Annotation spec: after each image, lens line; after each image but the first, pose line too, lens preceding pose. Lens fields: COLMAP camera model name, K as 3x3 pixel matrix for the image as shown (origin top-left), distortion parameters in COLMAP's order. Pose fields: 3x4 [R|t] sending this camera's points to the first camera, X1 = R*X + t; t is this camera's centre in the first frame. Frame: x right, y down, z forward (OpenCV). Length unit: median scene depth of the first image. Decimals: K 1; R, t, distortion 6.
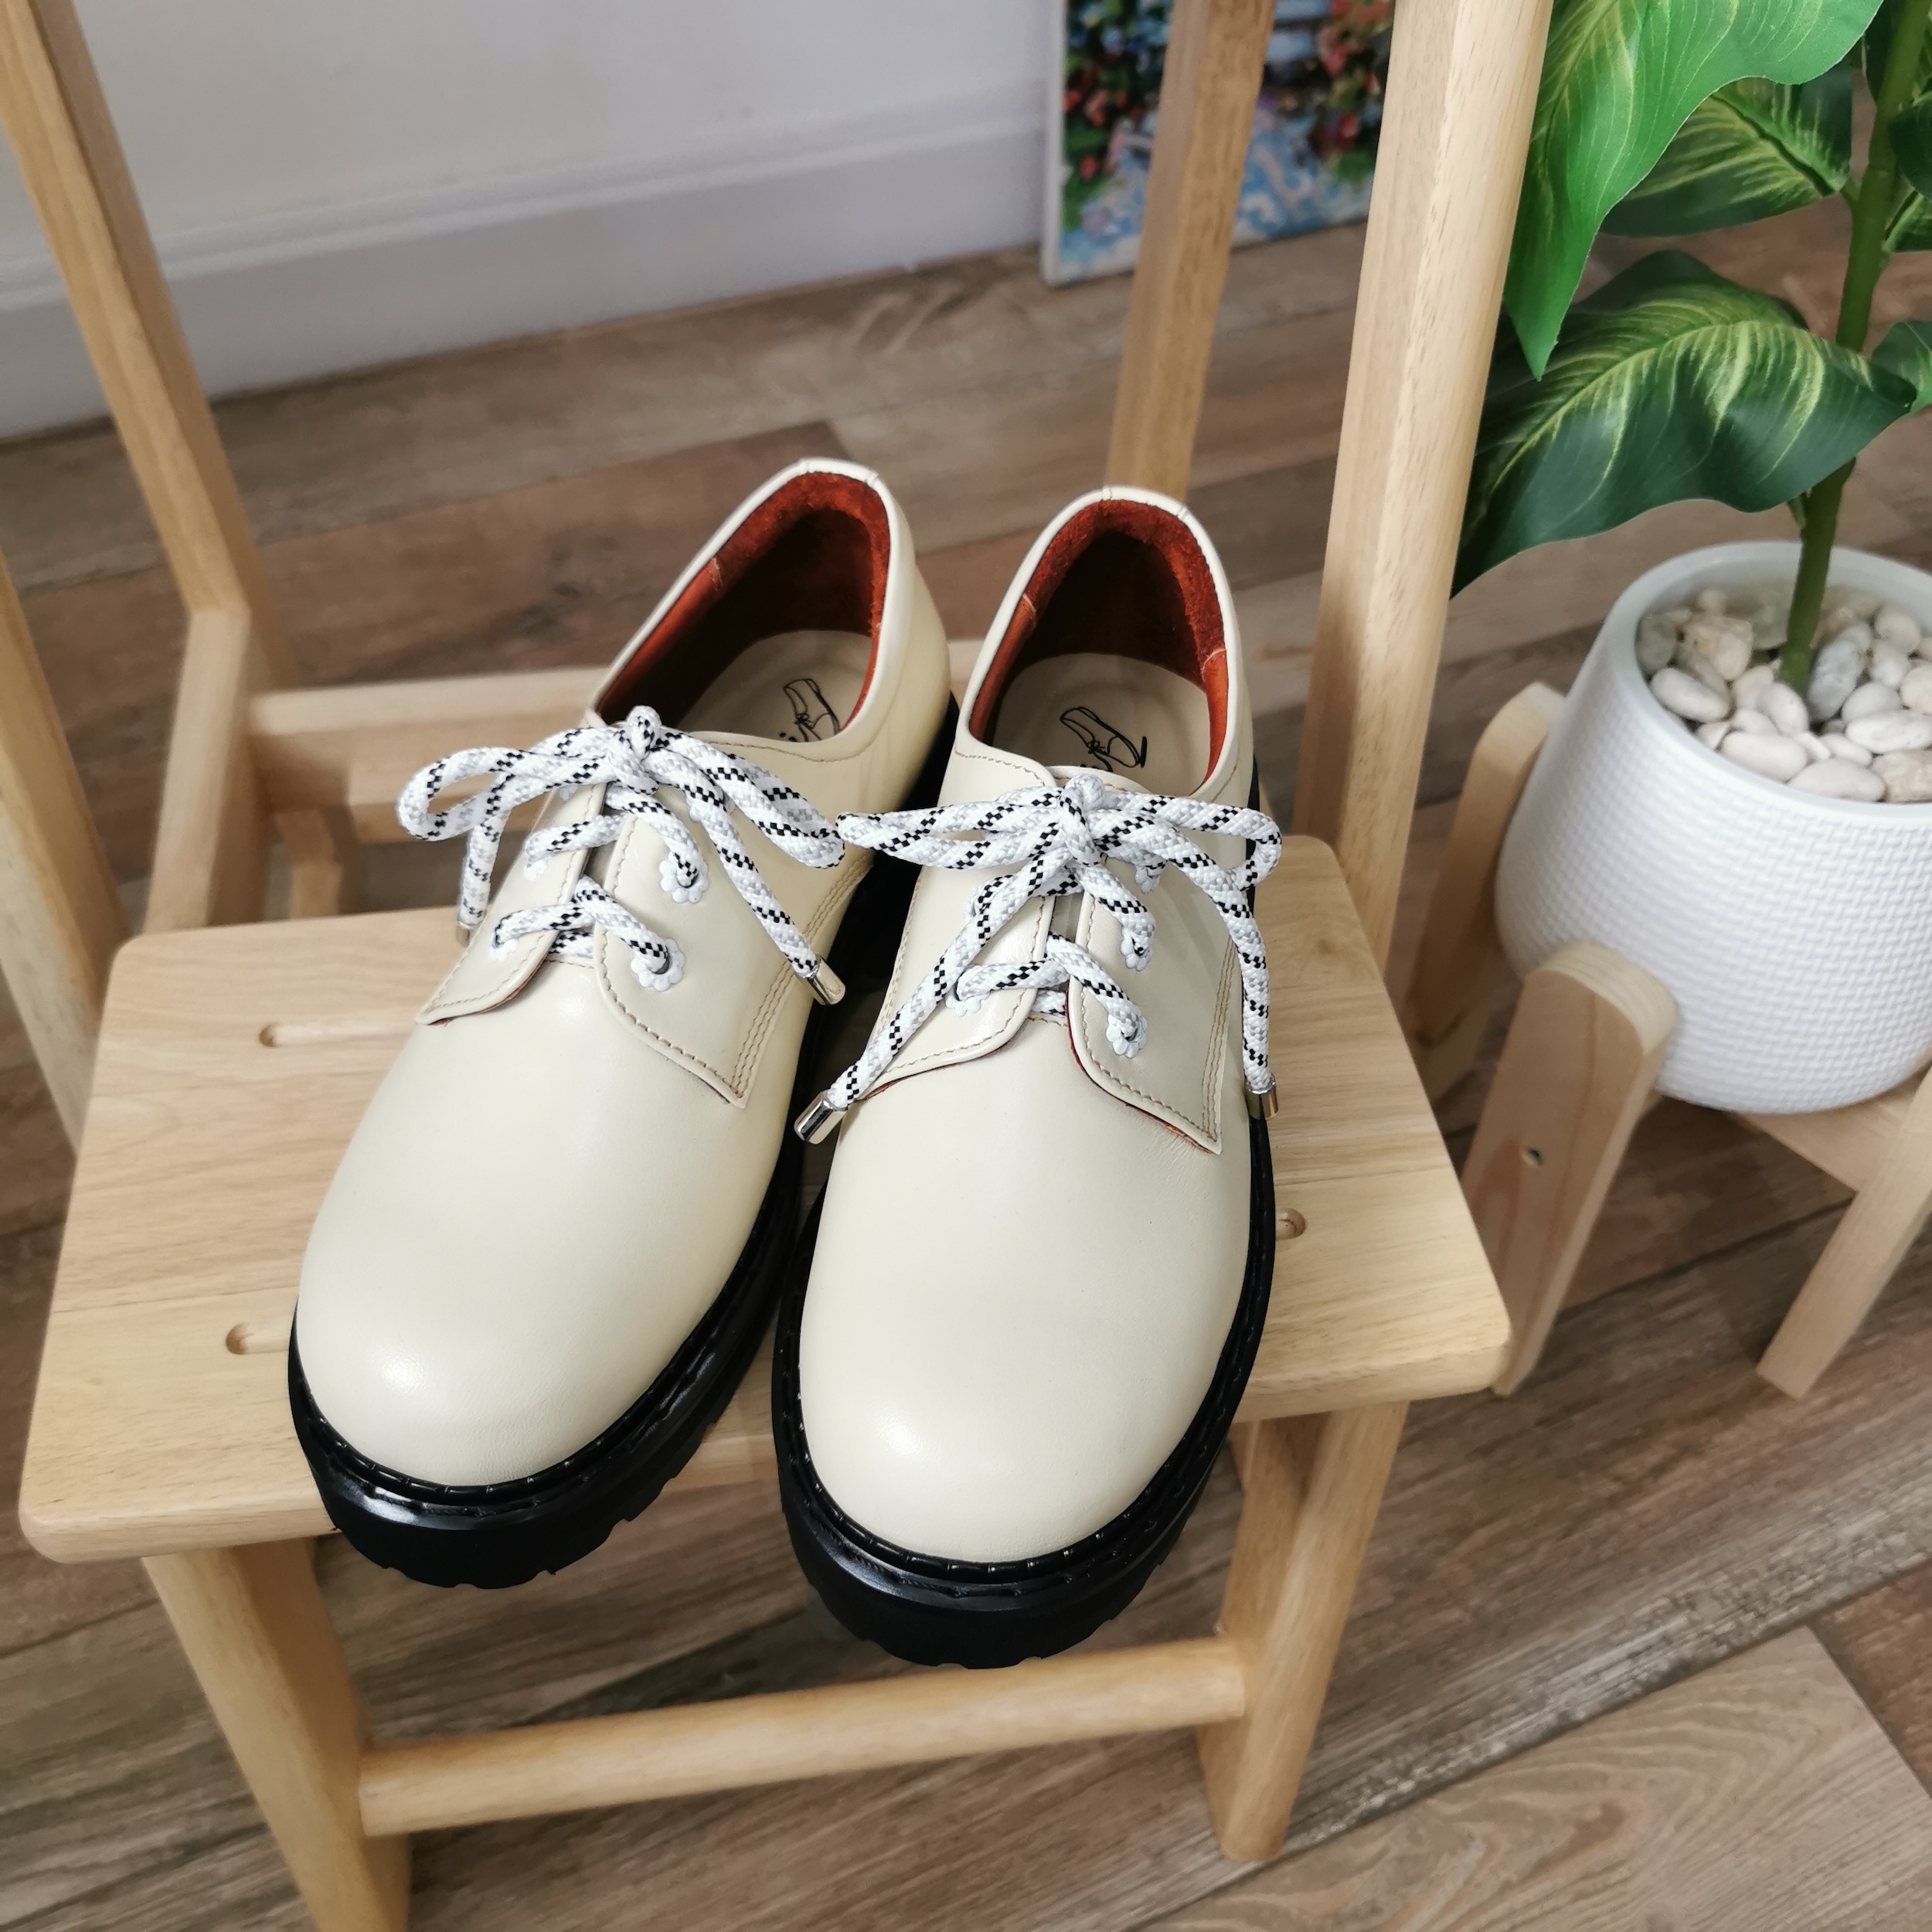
lens RADIAL K [[1951.0, 0, 962.9], [0, 1951.0, 927.7], [0, 0, 1]] dist [0.072680, -0.143628]
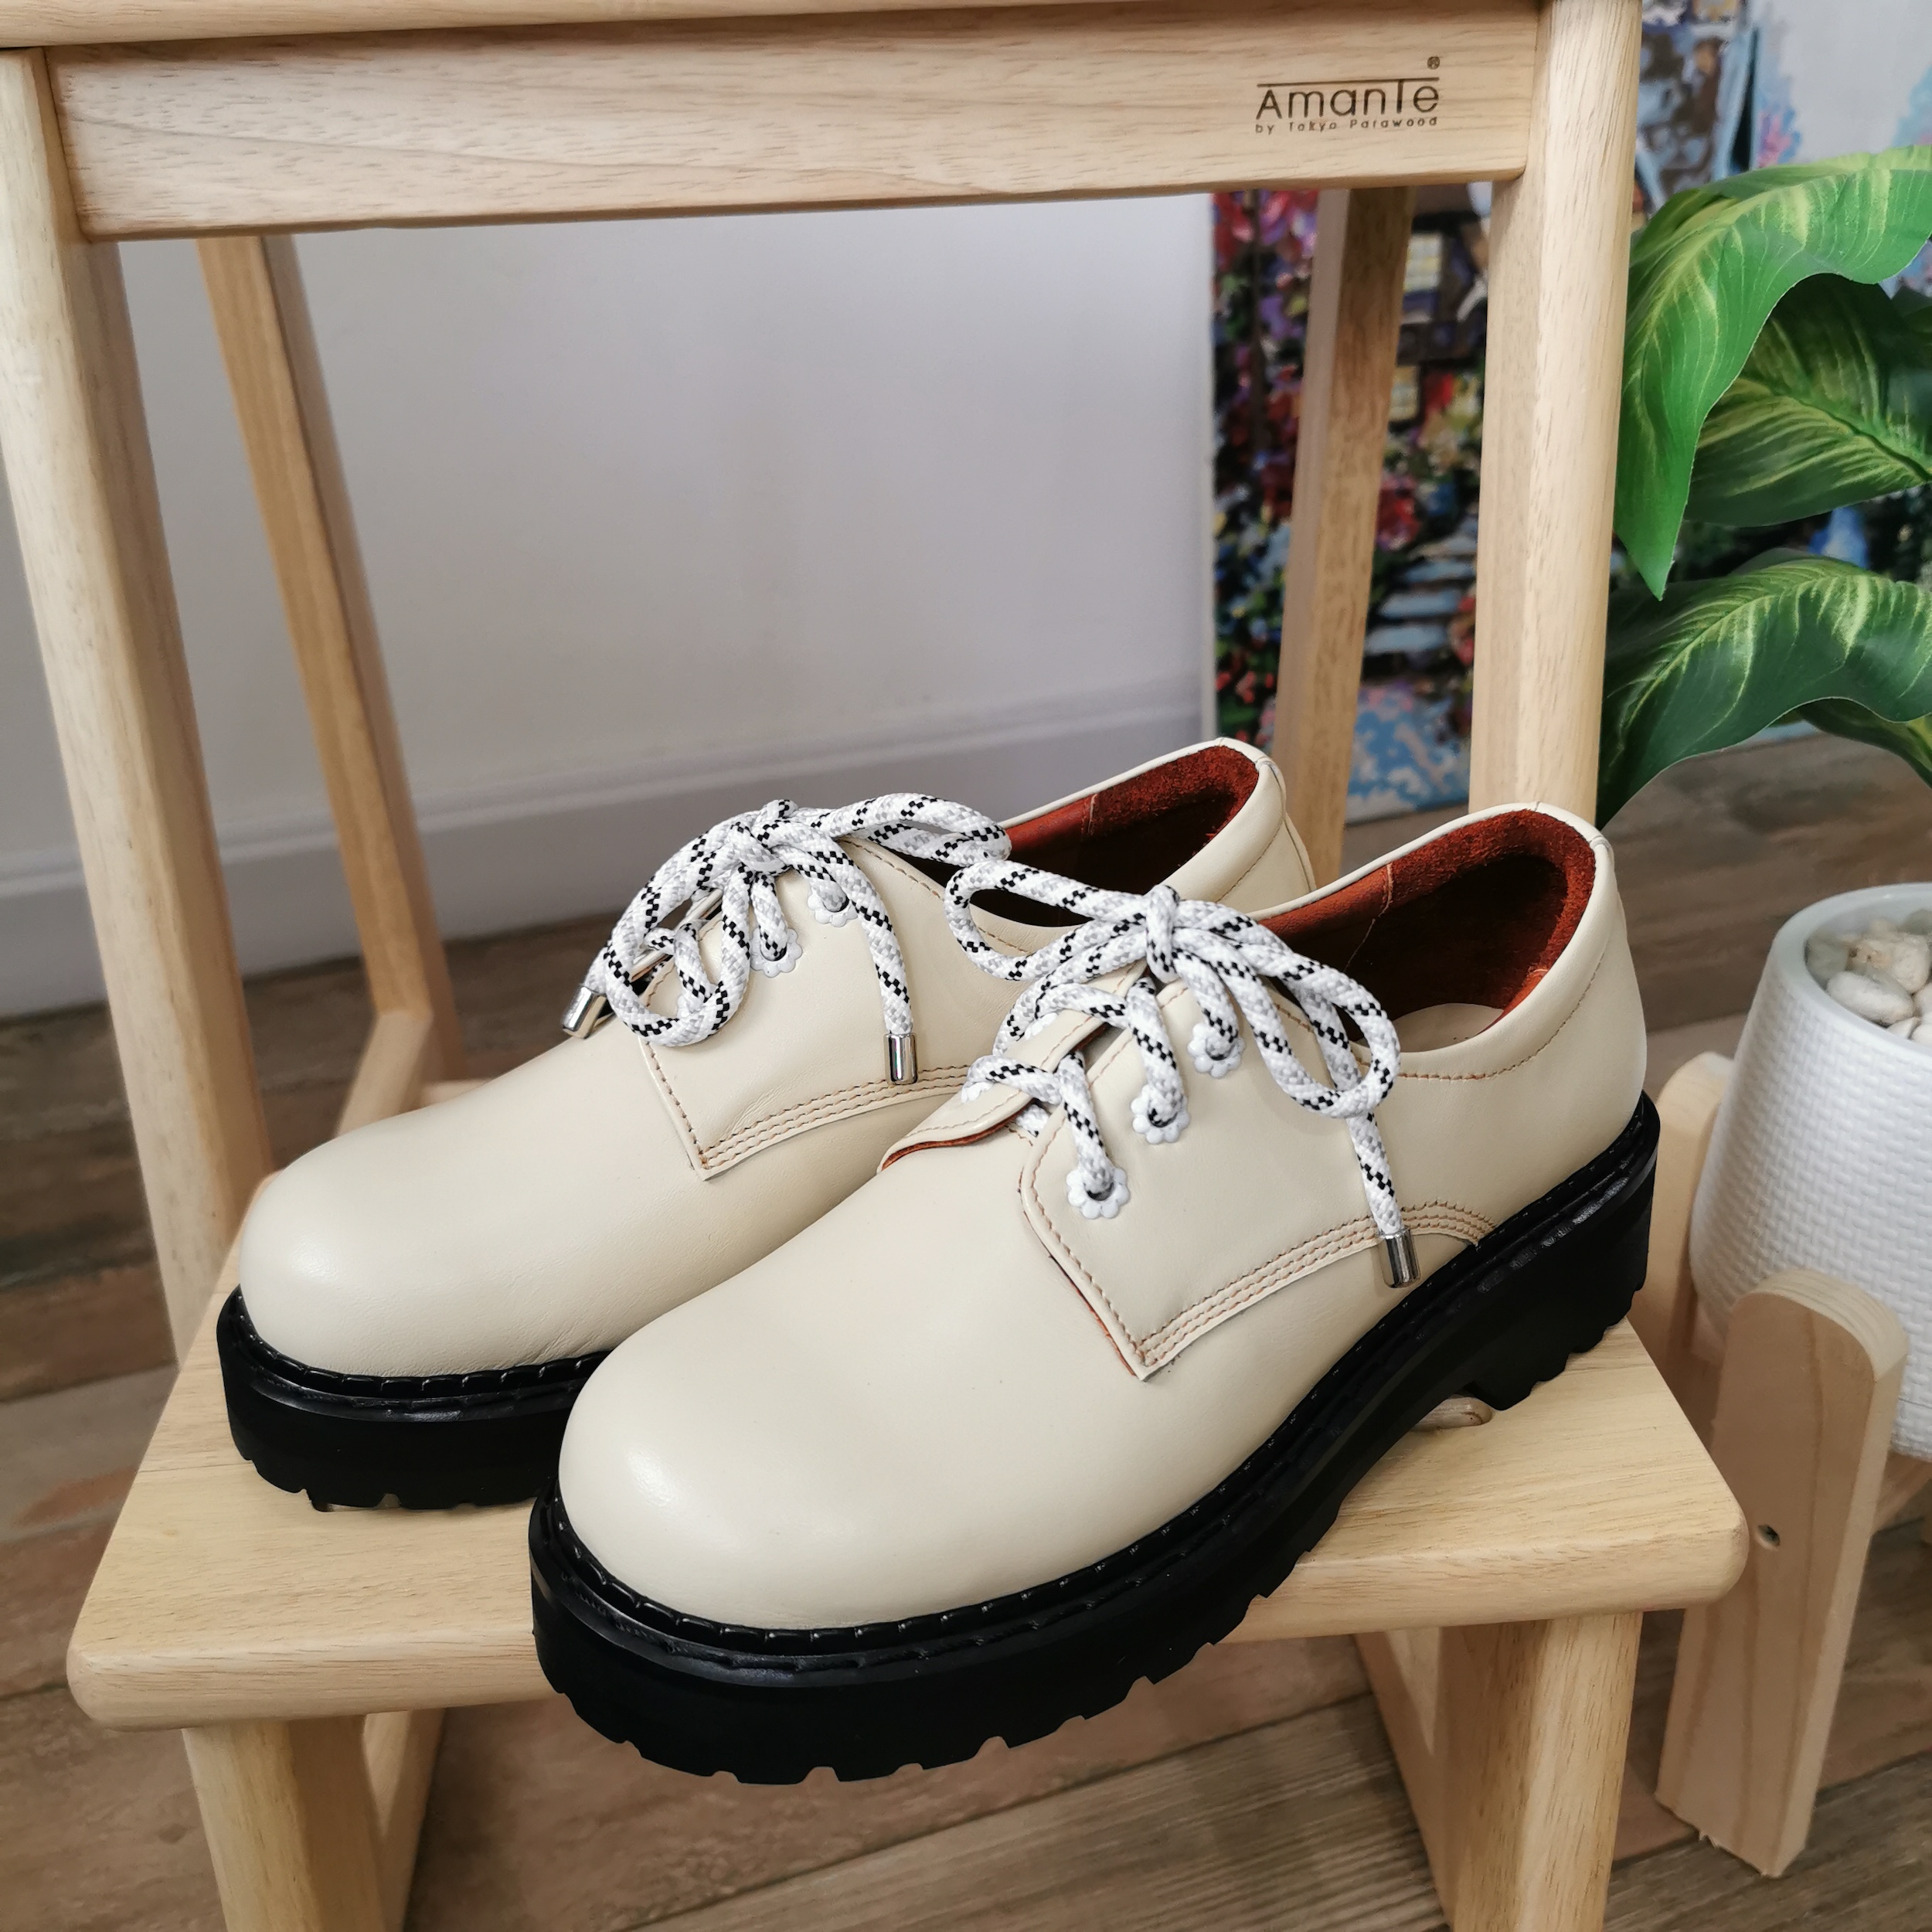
lens RADIAL K [[1957.5, 0, 976.2], [0, 1957.5, 940.3], [0, 0, 1]] dist [0.076567, -0.138586]
pose [[0.996551, -0.015261, -0.081573, 0.014478], [-0.014014, 0.937885, -0.346663, 0.245620], [0.081796, 0.346610, 0.934436, 0.056418]]
